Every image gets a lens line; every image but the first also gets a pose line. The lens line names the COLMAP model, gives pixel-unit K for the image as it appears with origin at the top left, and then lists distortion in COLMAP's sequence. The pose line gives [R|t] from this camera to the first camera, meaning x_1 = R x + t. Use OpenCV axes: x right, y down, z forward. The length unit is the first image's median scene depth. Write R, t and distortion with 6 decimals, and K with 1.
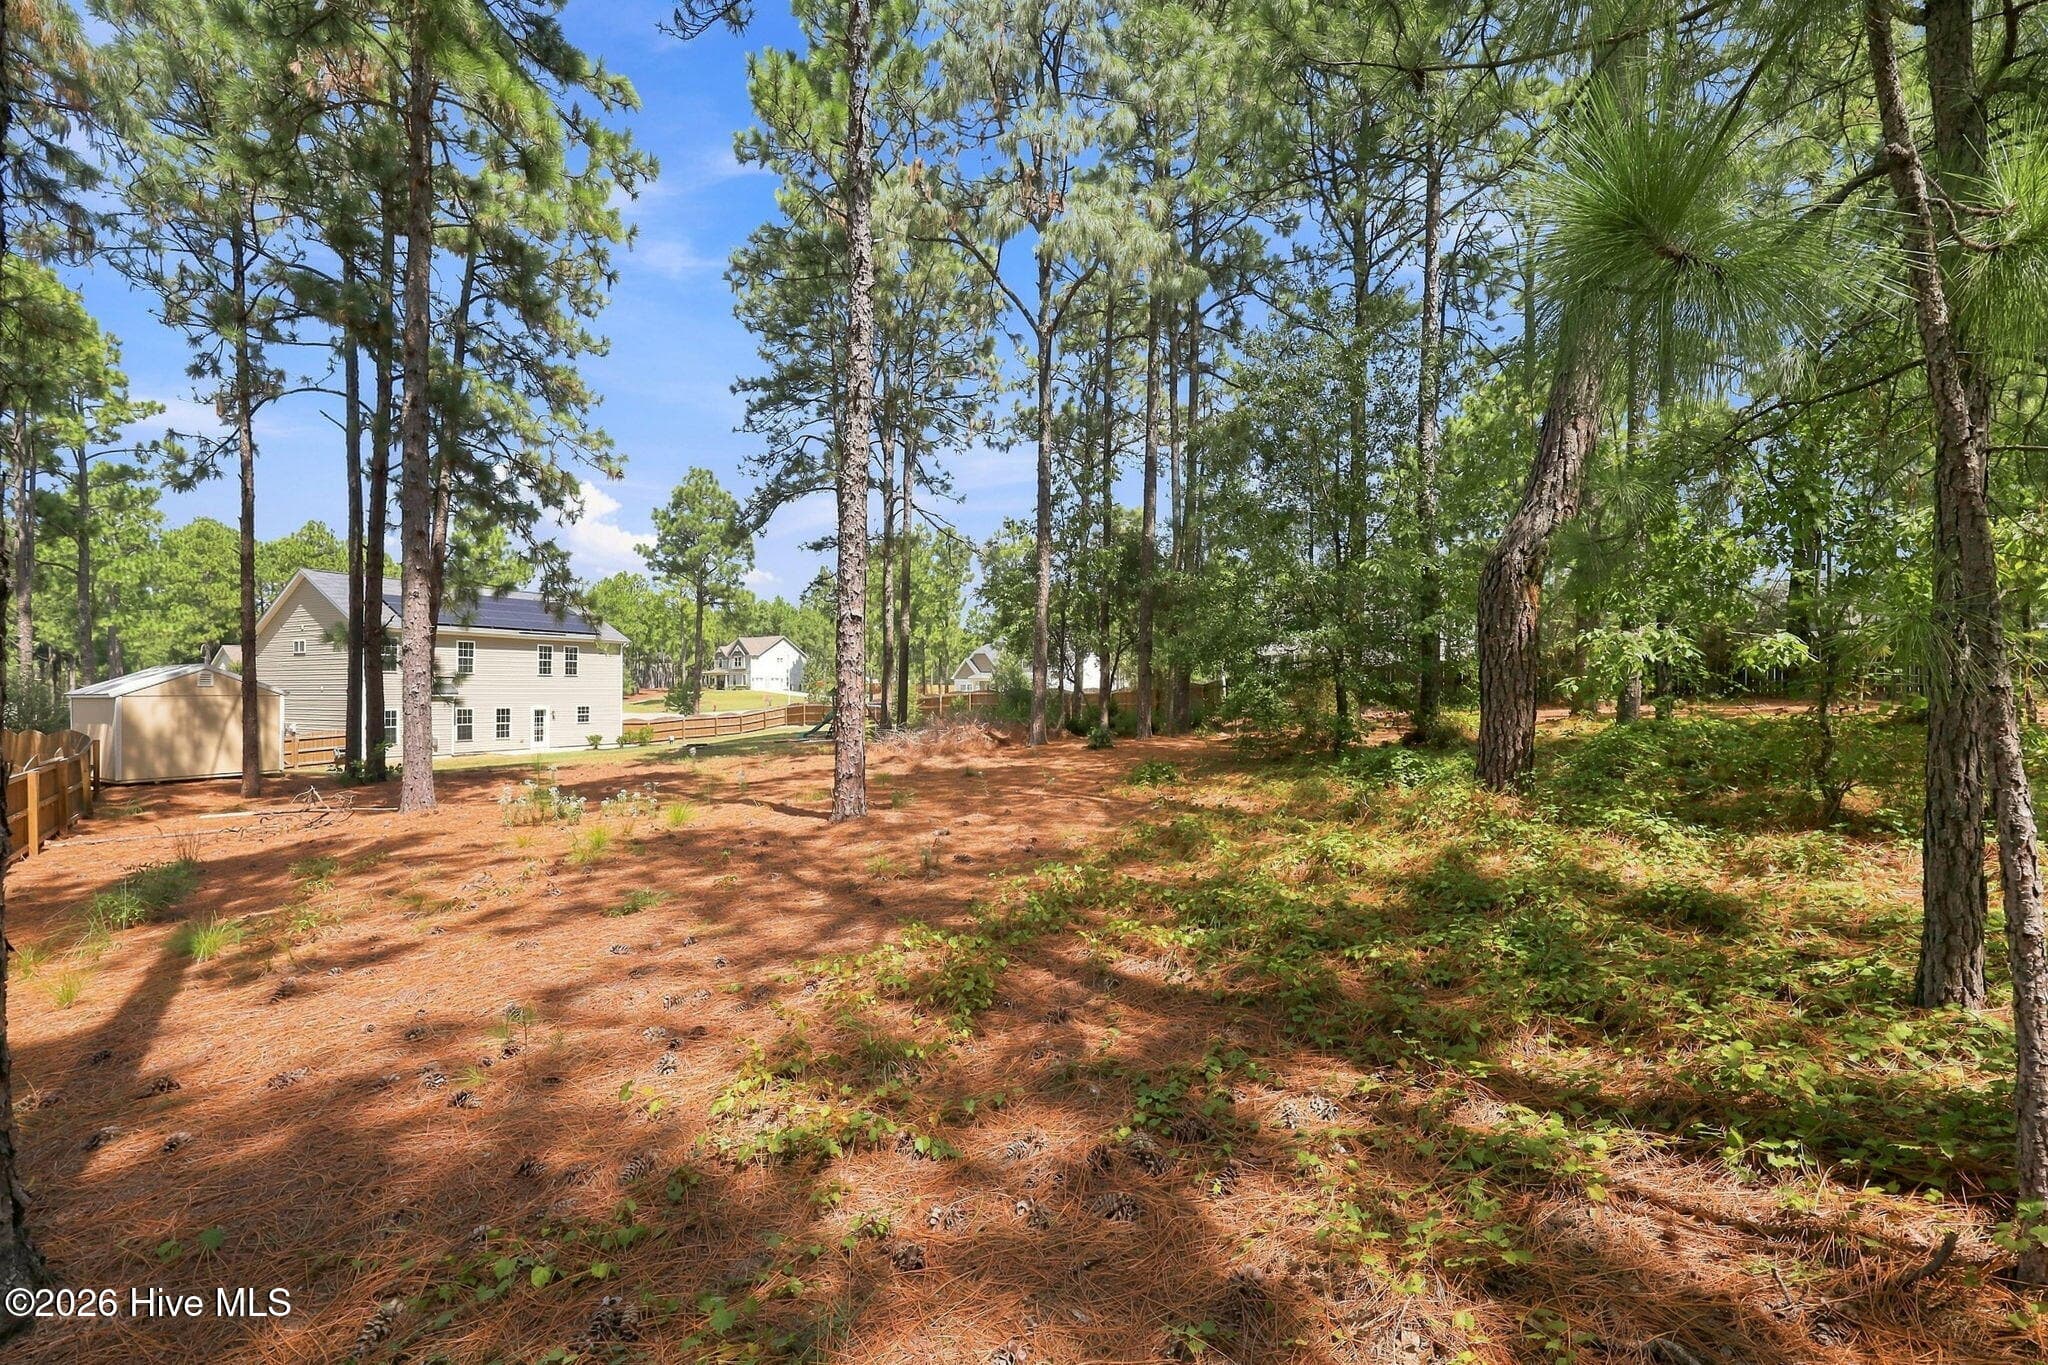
lens RADIAL K [[822.9, 0, 1028.7], [0, 822.9, 683.2], [0, 0, 1]] dist [-0.005942, 0.000863]
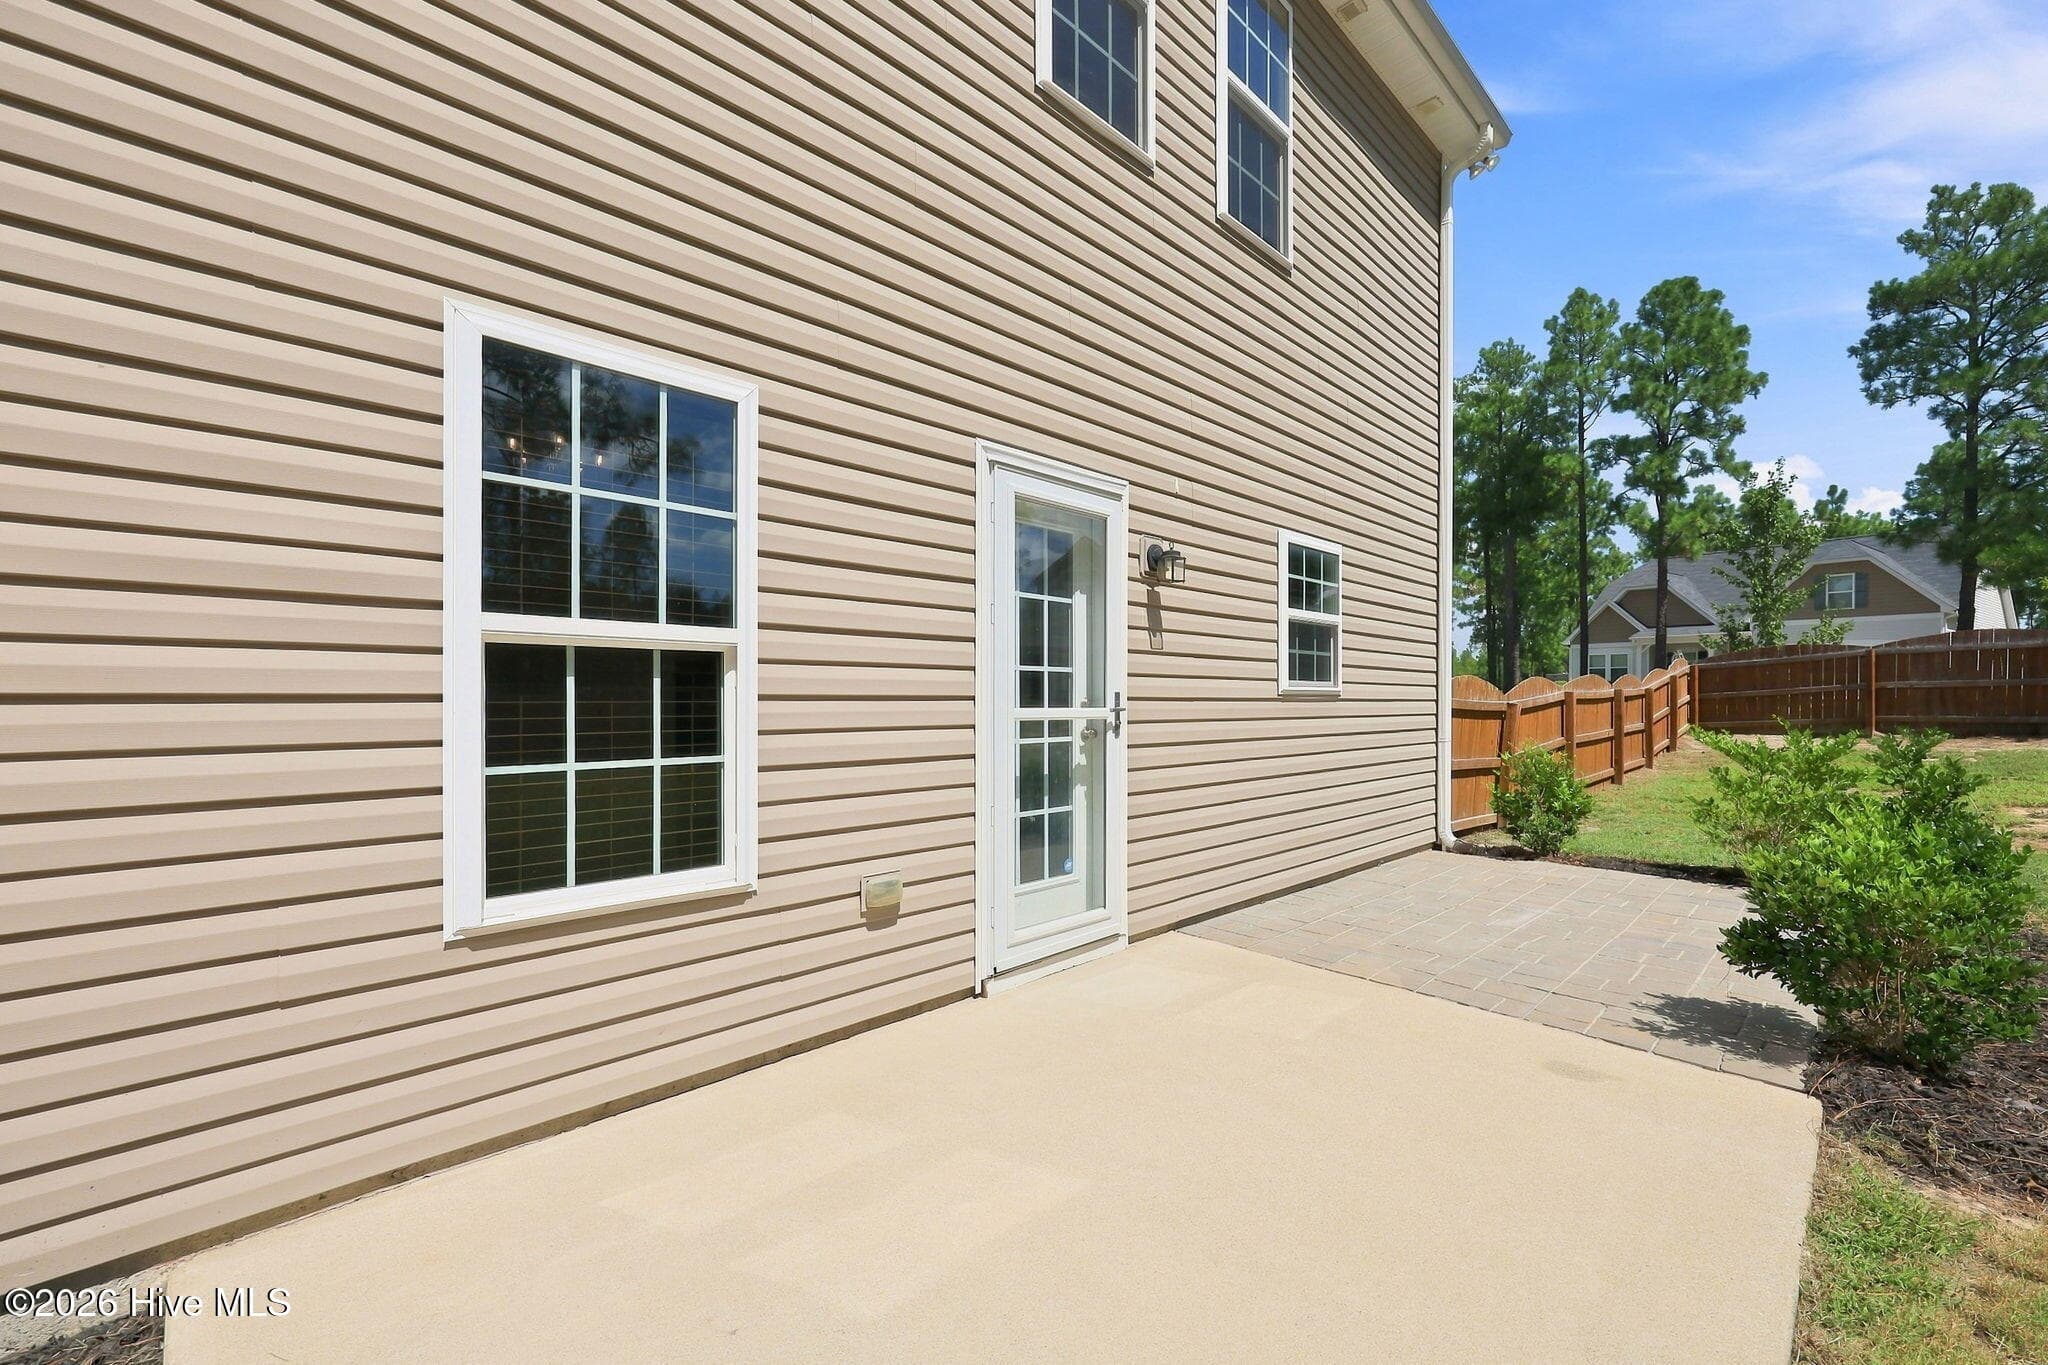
lens RADIAL K [[822.9, 0, 1006.5], [0, 822.9, 688.6], [0, 0, 1]] dist [-0.005942, 0.000863]
pose [[0.950115, 0.005101, -0.311858, -0.459012], [-0.004228, 0.999985, 0.003477, 0.040329], [0.311871, -0.001985, 0.950122, 0.733996]]
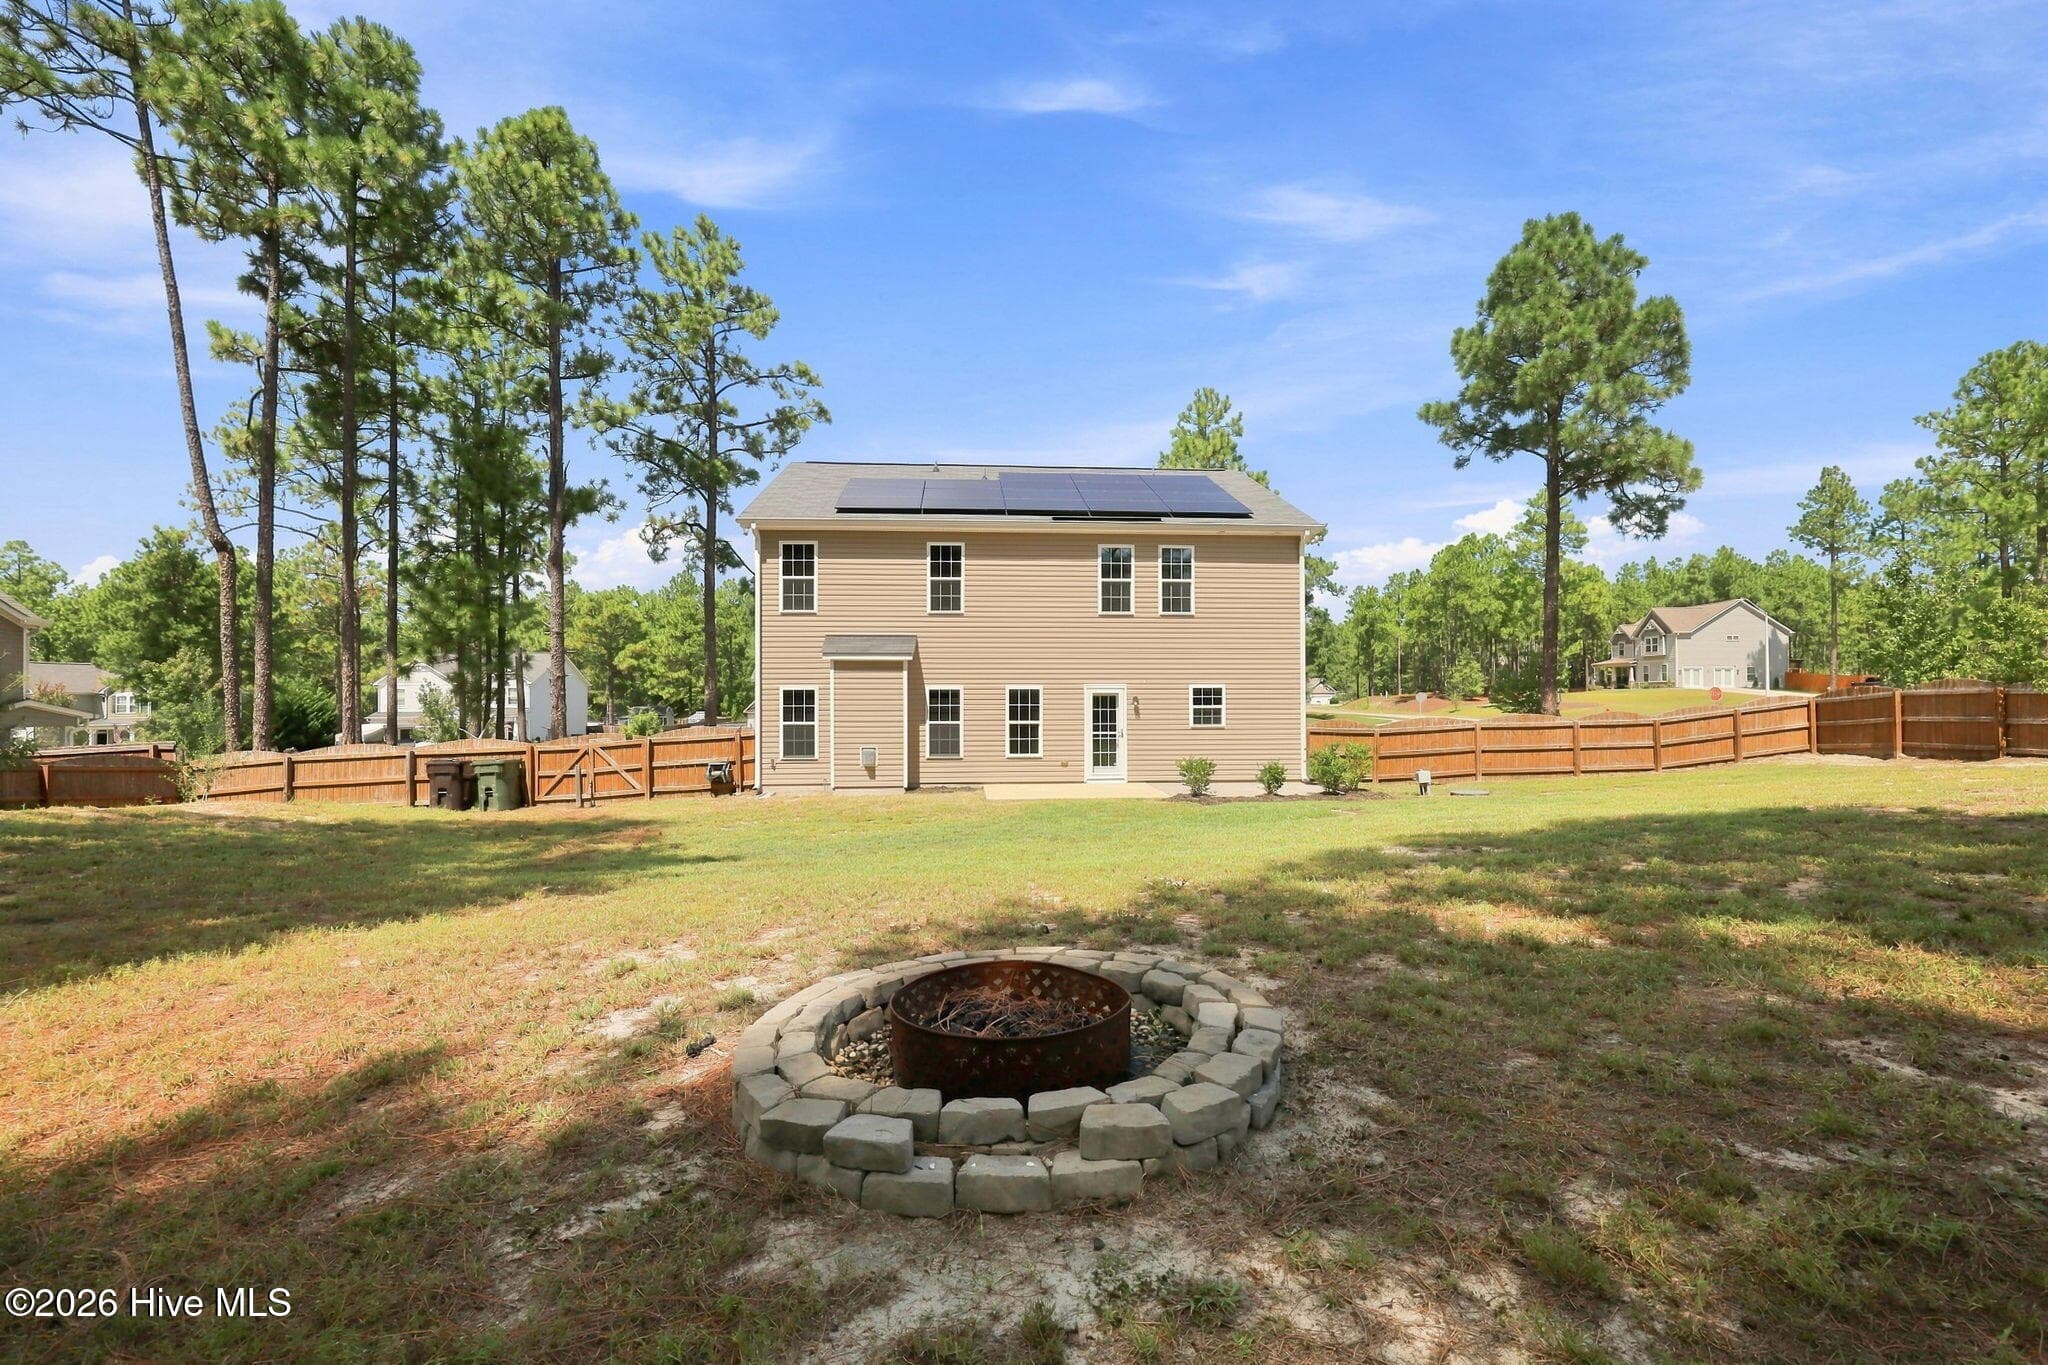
lens RADIAL K [[822.9, 0, 1031.6], [0, 822.9, 698.5], [0, 0, 1]] dist [-0.005942, 0.000863]
pose [[0.548376, -0.003837, -0.836223, -0.198987], [0.009469, 0.999954, 0.001621, 0.026996], [0.836178, -0.008807, 0.548387, 0.580980]]
